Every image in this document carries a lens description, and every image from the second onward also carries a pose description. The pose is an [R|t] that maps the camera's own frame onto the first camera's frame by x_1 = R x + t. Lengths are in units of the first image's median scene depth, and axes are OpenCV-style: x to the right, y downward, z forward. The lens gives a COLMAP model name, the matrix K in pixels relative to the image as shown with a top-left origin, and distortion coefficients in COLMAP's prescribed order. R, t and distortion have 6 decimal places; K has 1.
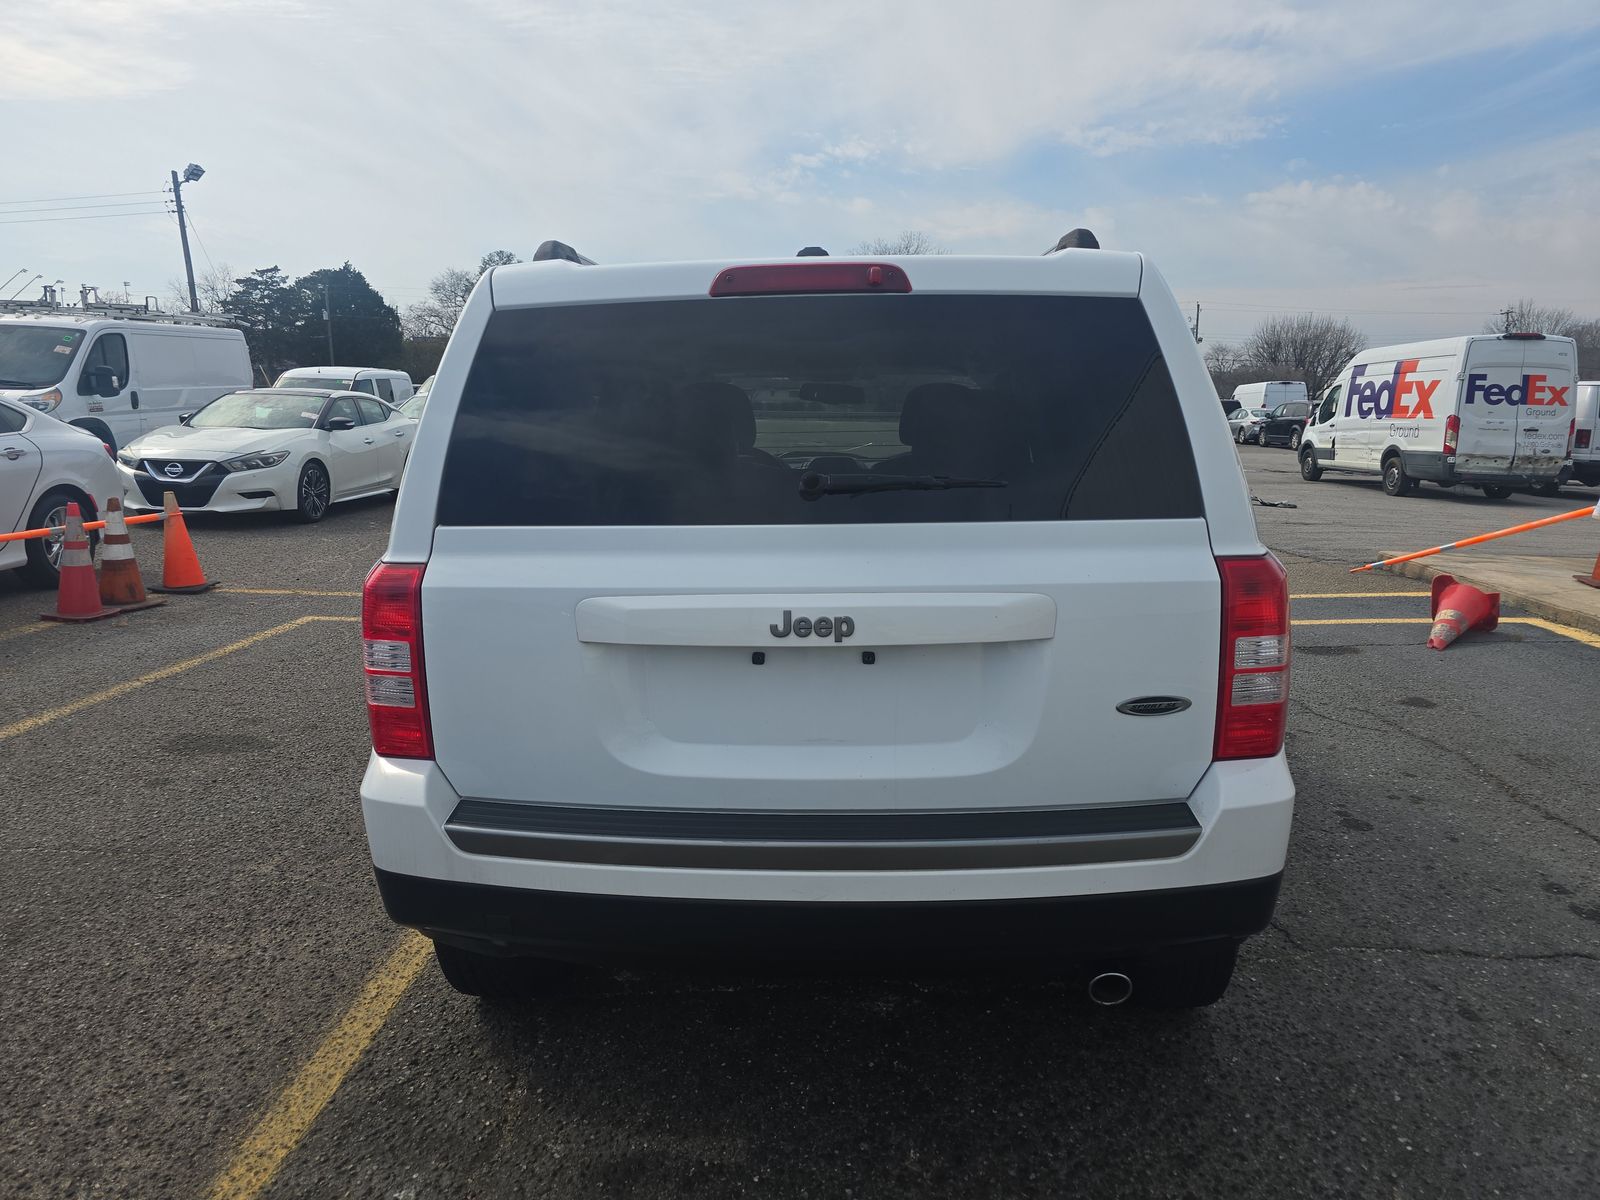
lens RADIAL K [[1088.5, 0, 799.2], [0, 1088.5, 601.7], [0, 0, 1]] dist [0.031335, -0.034046]
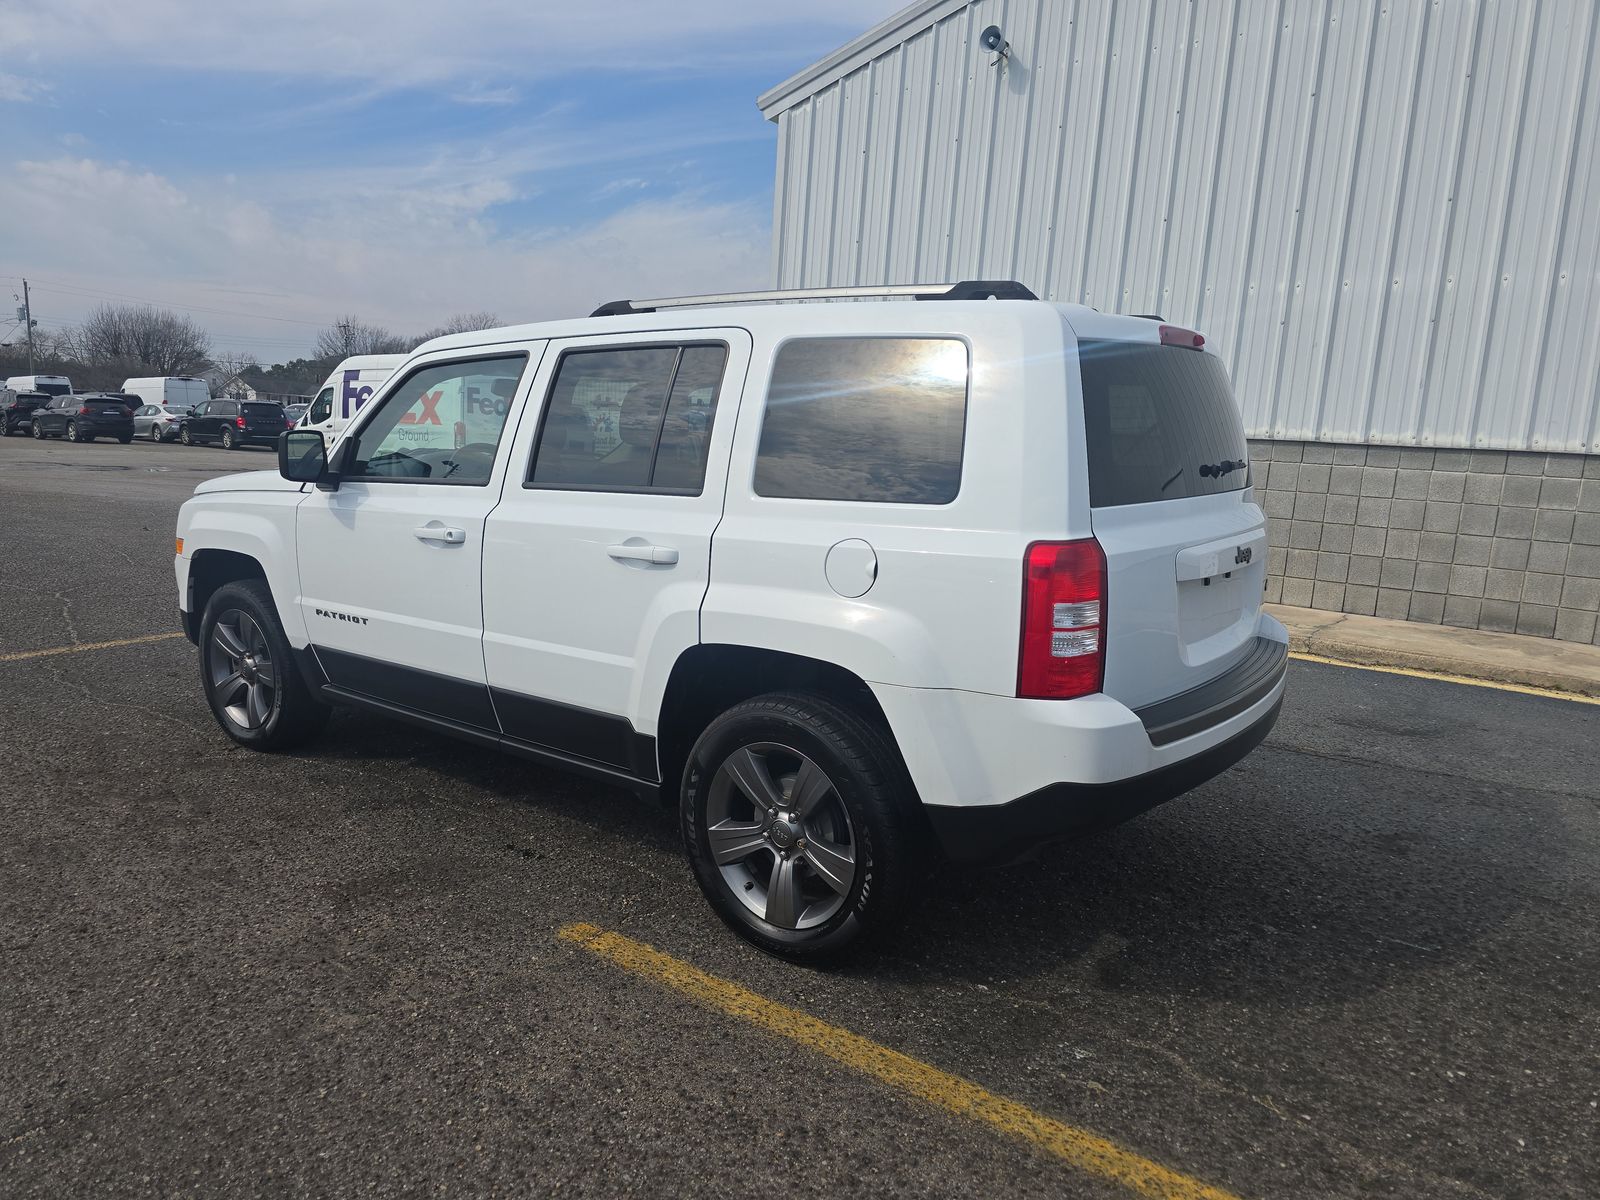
lens RADIAL K [[1088.5, 0, 799.6], [0, 1088.5, 594.3], [0, 0, 1]] dist [0.031335, -0.034046]
pose [[0.554827, -0.106972, 0.825060, -0.137491], [0.111943, 0.992280, 0.053374, -0.006708], [-0.824401, 0.062747, 0.562518, 0.049228]]
